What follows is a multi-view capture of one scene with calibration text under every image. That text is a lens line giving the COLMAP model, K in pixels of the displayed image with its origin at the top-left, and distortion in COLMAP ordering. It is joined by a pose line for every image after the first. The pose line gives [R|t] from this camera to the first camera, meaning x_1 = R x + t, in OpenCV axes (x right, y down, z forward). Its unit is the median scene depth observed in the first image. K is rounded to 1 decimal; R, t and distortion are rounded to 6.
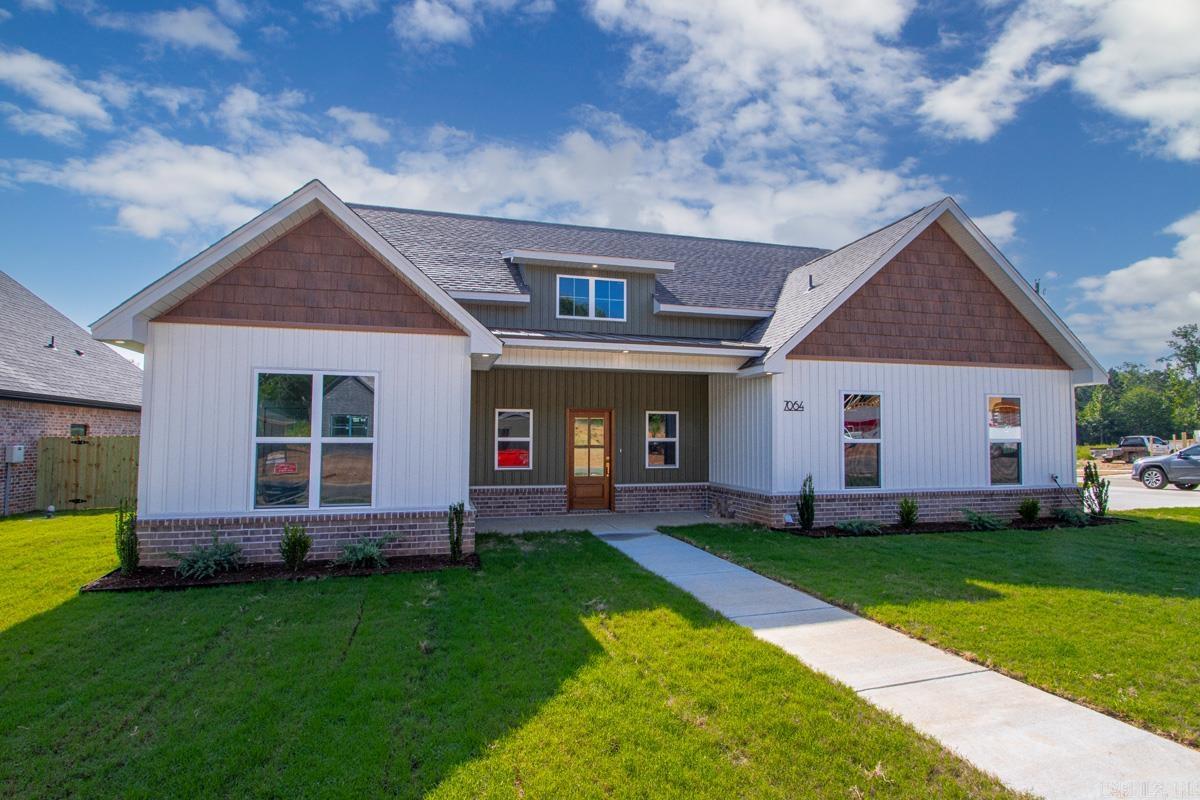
lens RADIAL K [[555.2, 0, 598.6], [0, 555.2, 424.9], [0, 0, 1]] dist [0.004136, 0.000184]
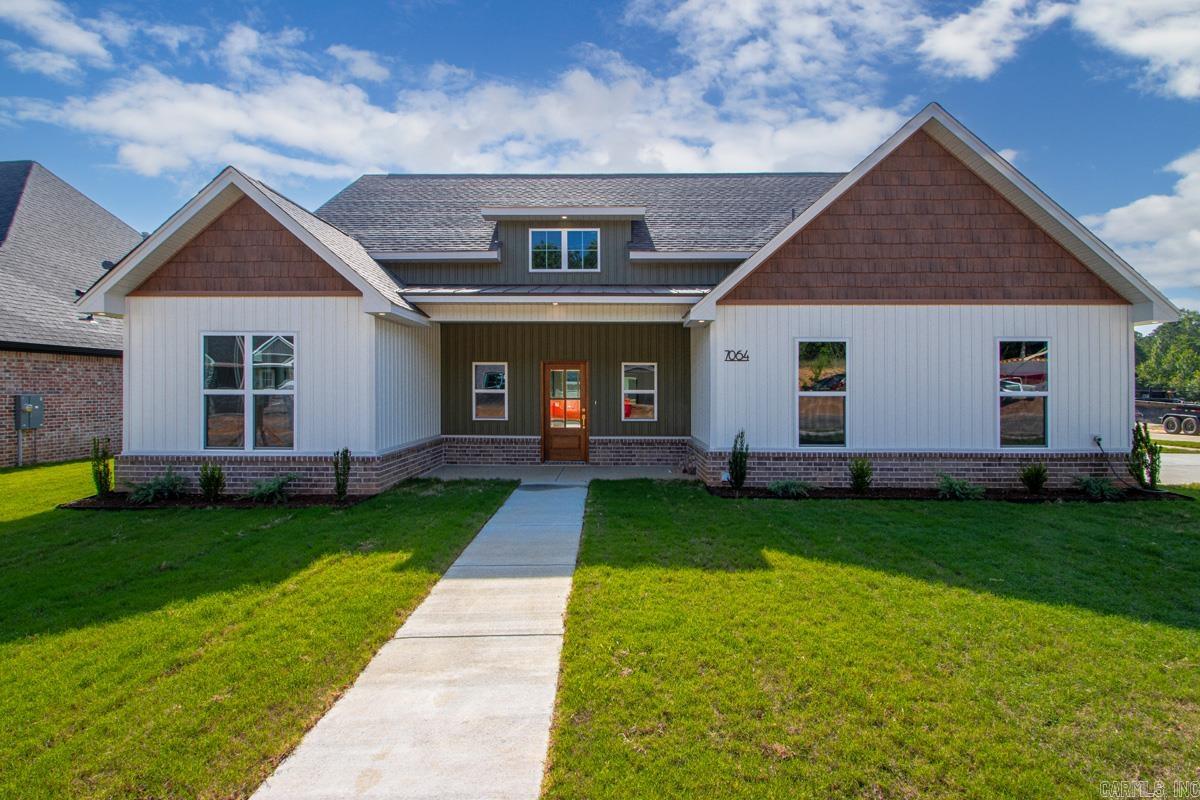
lens RADIAL K [[558.9, 0, 587.7], [0, 558.9, 399.1], [0, 0, 1]] dist [0.012976, -0.014178]
pose [[0.966289, 0.005047, -0.257412, 0.329793], [0.005427, 0.999186, 0.039962, -0.000630], [0.257404, -0.040012, 0.965475, 0.033632]]
